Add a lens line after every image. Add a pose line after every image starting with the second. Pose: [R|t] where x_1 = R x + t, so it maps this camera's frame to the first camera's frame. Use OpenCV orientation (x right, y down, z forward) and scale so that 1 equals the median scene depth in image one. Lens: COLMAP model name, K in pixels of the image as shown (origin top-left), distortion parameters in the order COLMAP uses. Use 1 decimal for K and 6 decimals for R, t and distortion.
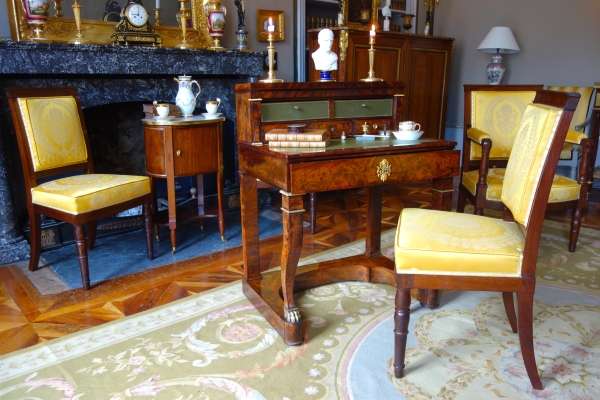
lens RADIAL K [[467.6, 0, 298.9], [0, 467.6, 199.6], [0, 0, 1]] dist [-0.025119, -0.002240]
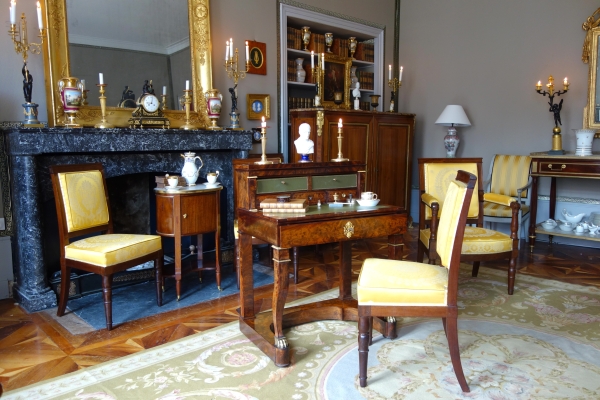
lens RADIAL K [[467.6, 0, 298.5], [0, 467.6, 197.6], [0, 0, 1]] dist [-0.025119, -0.002240]
pose [[0.999204, -0.005976, 0.039437, -0.011805], [0.010918, 0.991929, -0.126321, 0.010385], [-0.038364, 0.126652, 0.991205, -0.254862]]
